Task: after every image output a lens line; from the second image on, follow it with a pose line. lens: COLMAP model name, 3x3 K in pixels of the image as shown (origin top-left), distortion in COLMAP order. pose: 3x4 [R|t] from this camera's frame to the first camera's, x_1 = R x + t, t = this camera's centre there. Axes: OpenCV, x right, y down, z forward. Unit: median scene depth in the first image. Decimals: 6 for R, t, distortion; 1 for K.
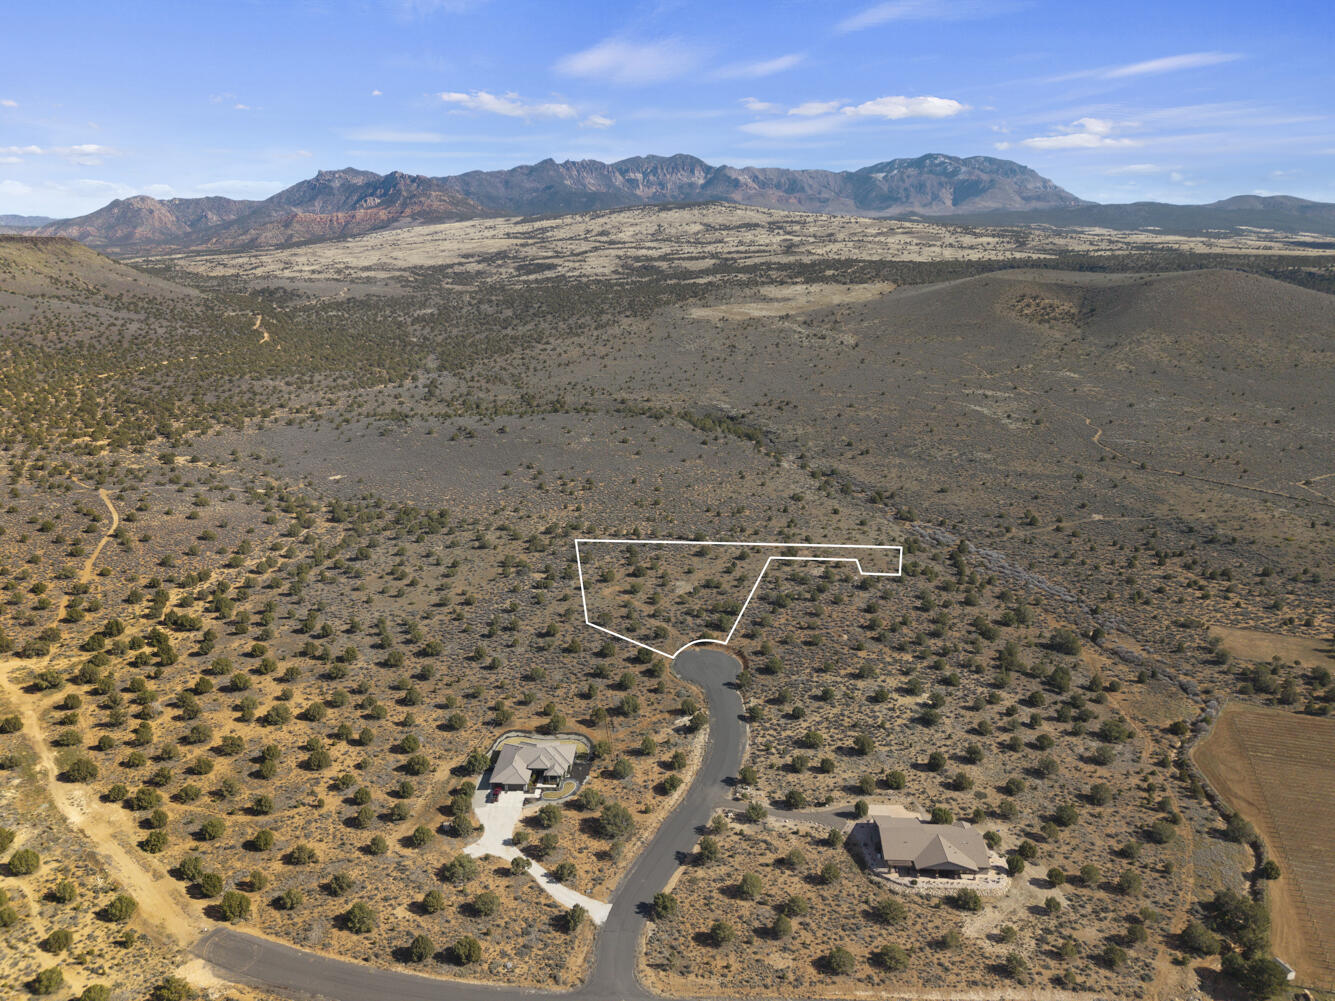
lens RADIAL K [[893.2, 0, 667.5], [0, 893.2, 500.5], [0, 0, 1]] dist [0.021562, -0.022024]
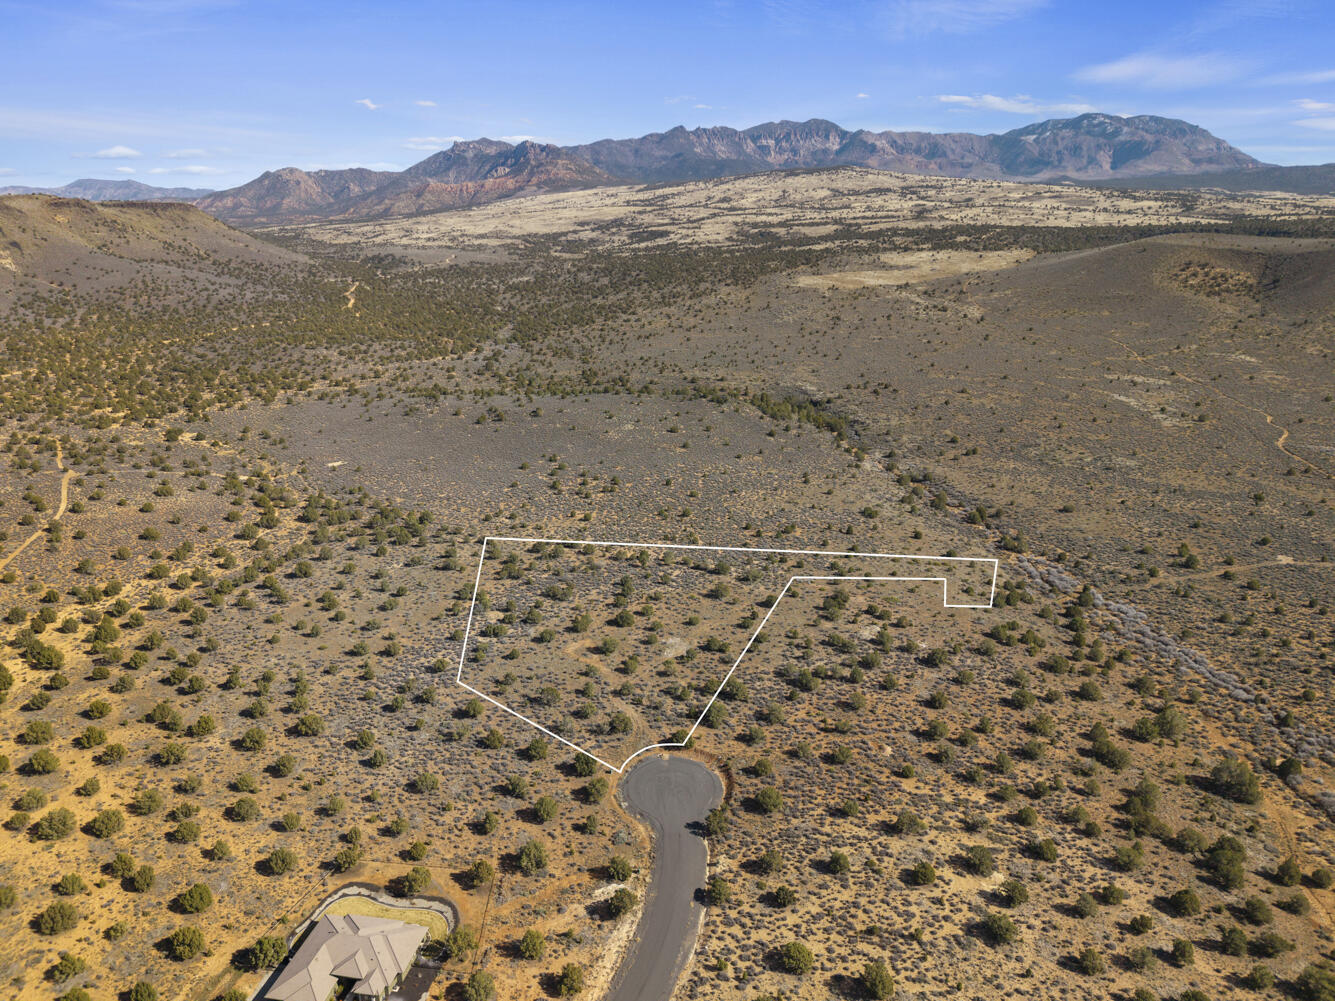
lens RADIAL K [[893.2, 0, 667.5], [0, 893.2, 500.5], [0, 0, 1]] dist [0.021562, -0.022024]
pose [[0.990006, 0.039733, -0.135312, 0.045189], [-0.035605, 0.998828, 0.032789, -0.020002], [0.136456, -0.027644, 0.990260, 0.119243]]
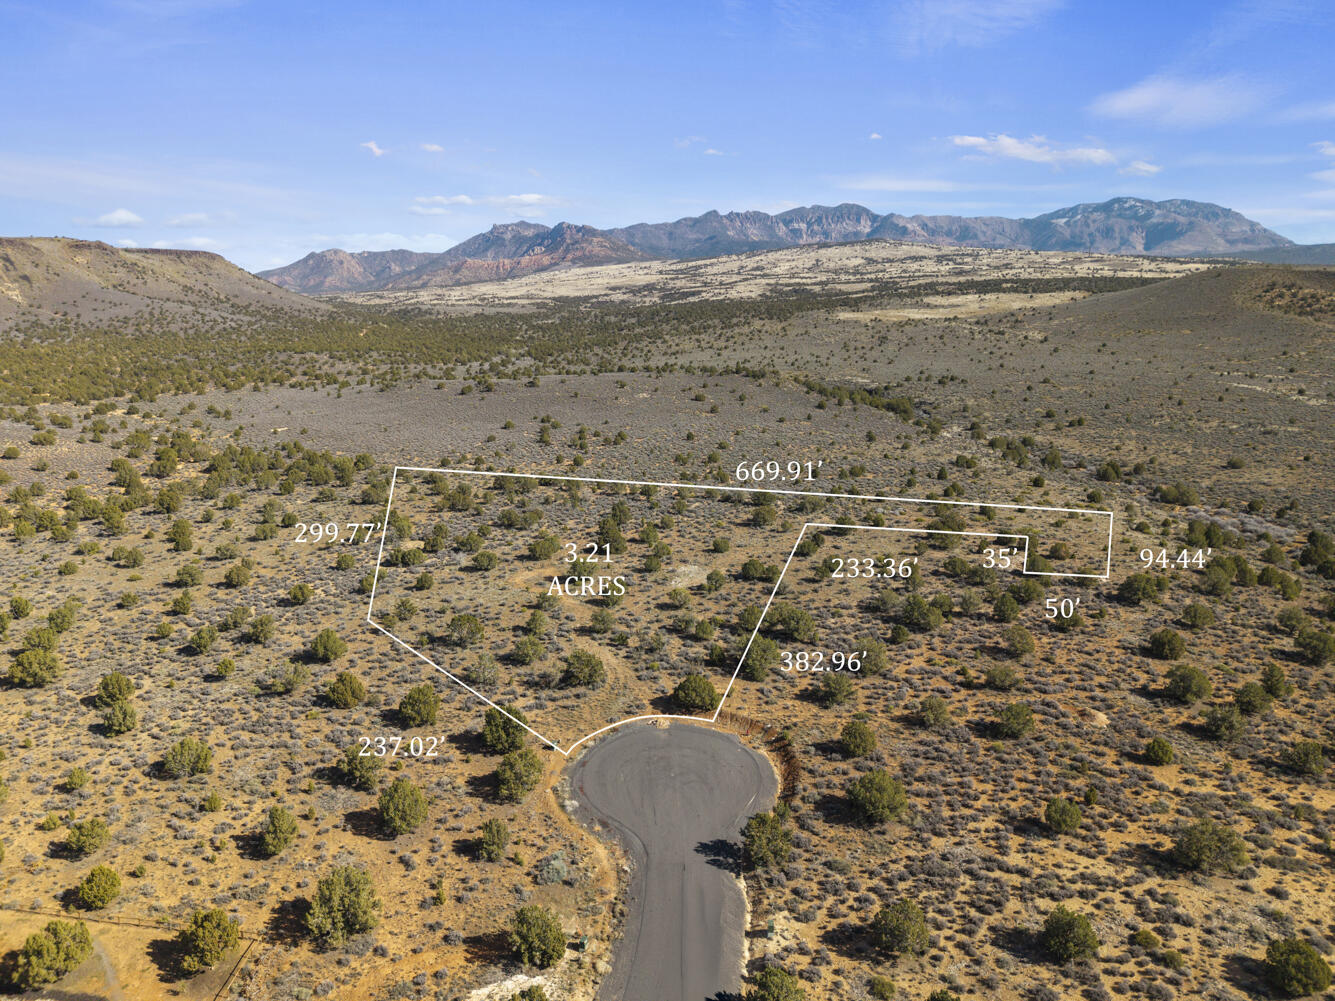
lens RADIAL K [[893.2, 0, 667.5], [0, 893.2, 500.5], [0, 0, 1]] dist [0.021562, -0.022024]
pose [[0.984220, 0.034470, -0.173561, 0.035274], [-0.044909, 0.997388, -0.056578, 0.036857], [0.171158, 0.063479, 0.983197, 0.239945]]
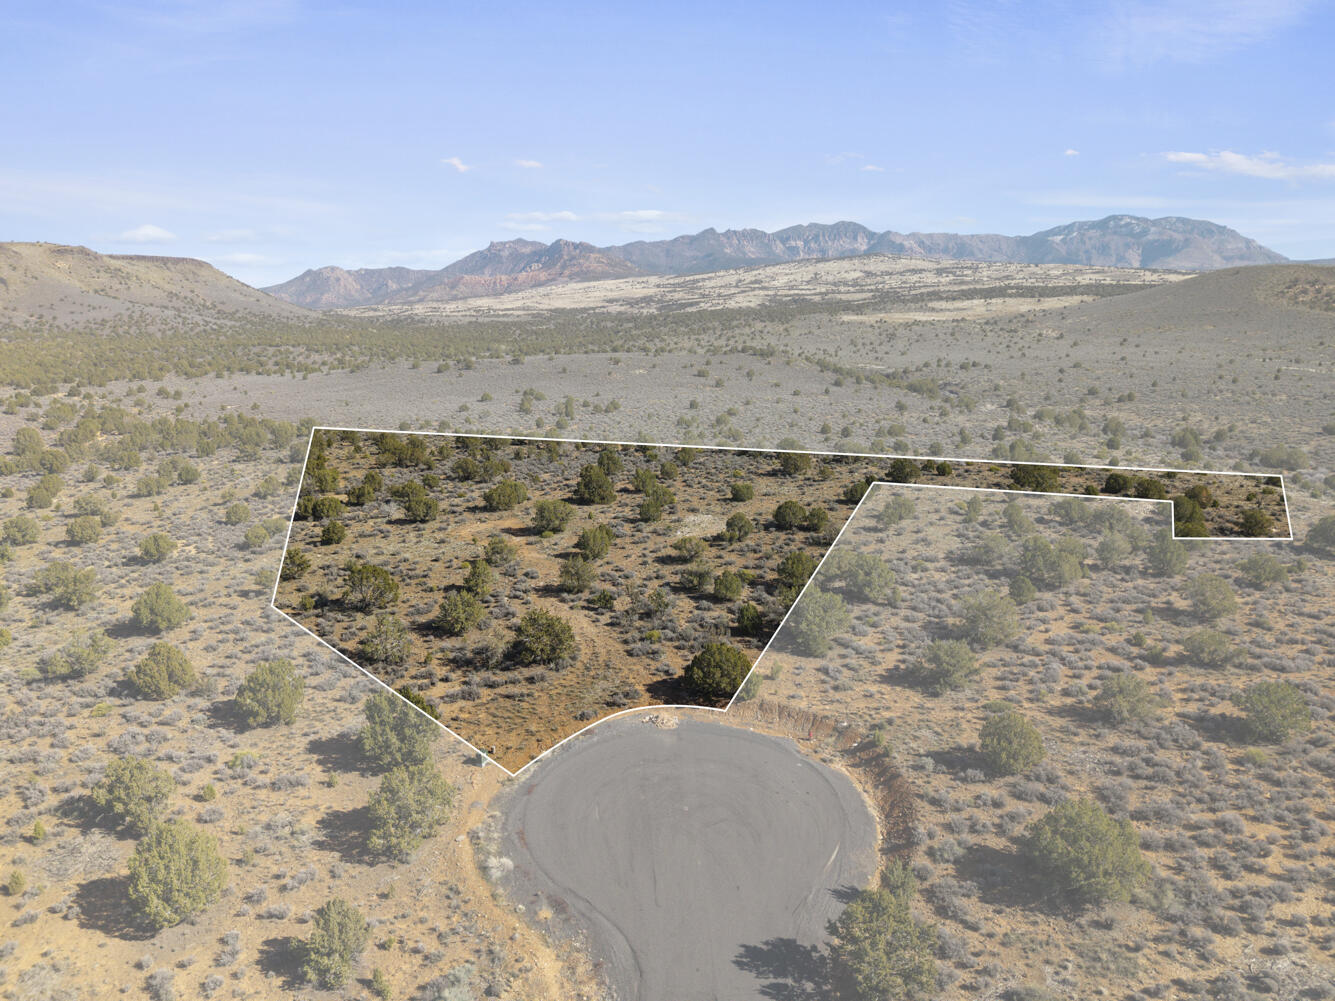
lens RADIAL K [[893.2, 0, 667.5], [0, 893.2, 500.5], [0, 0, 1]] dist [0.021562, -0.022024]
pose [[0.984705, 0.028760, -0.171839, 0.025802], [-0.042579, 0.996100, -0.077281, 0.049056], [0.168946, 0.083416, 0.982089, 0.292596]]
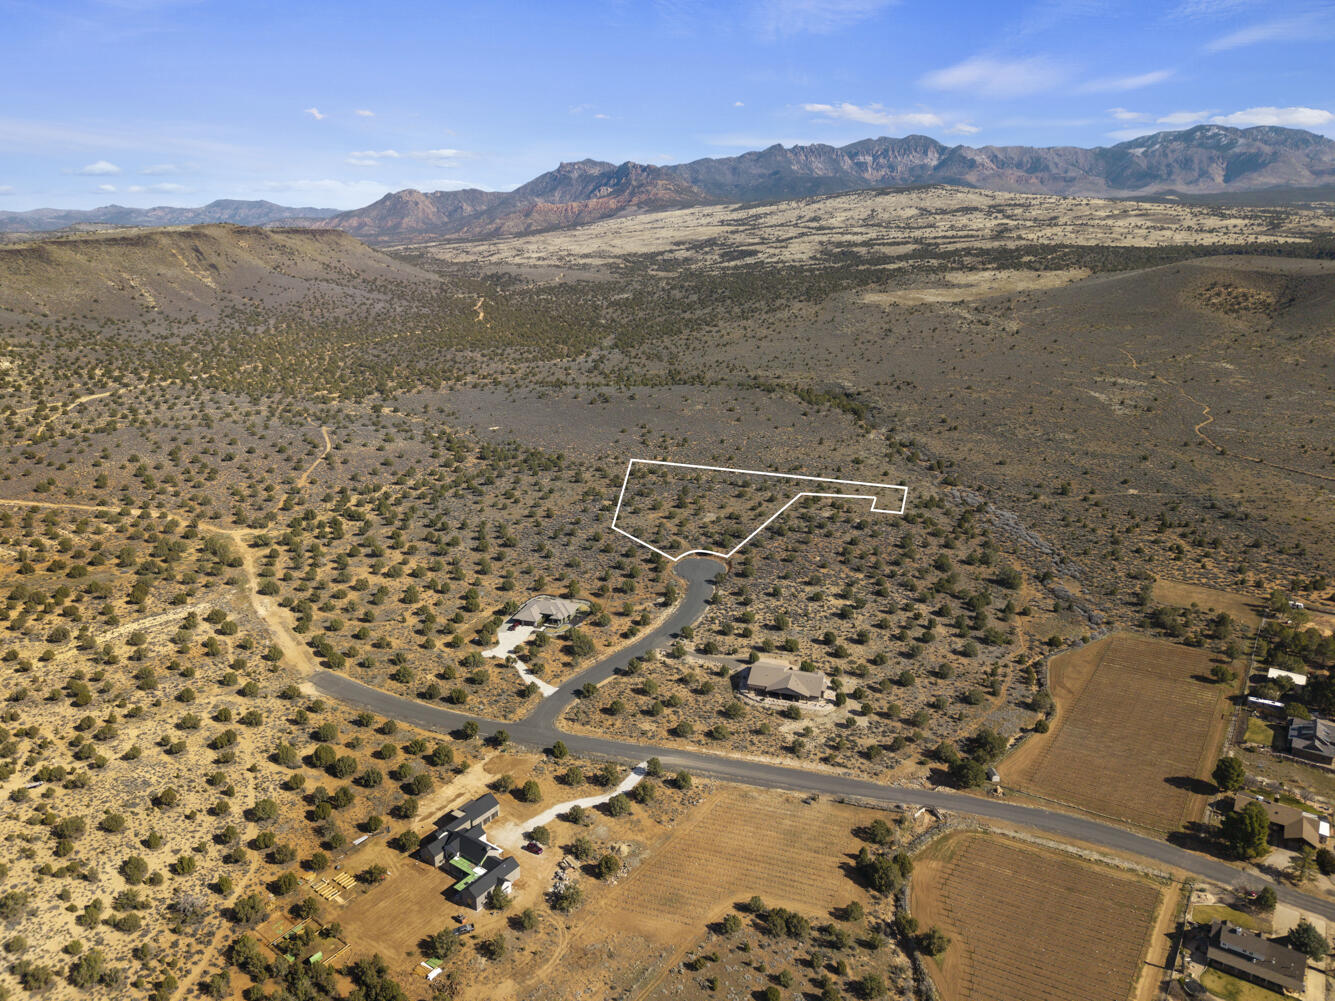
lens RADIAL K [[893.2, 0, 667.5], [0, 893.2, 500.5], [0, 0, 1]] dist [0.021562, -0.022024]
pose [[0.969836, 0.063358, -0.235380, 0.108216], [-0.059658, 0.997958, 0.022812, 0.021307], [0.236344, -0.008082, 0.971636, -0.100575]]
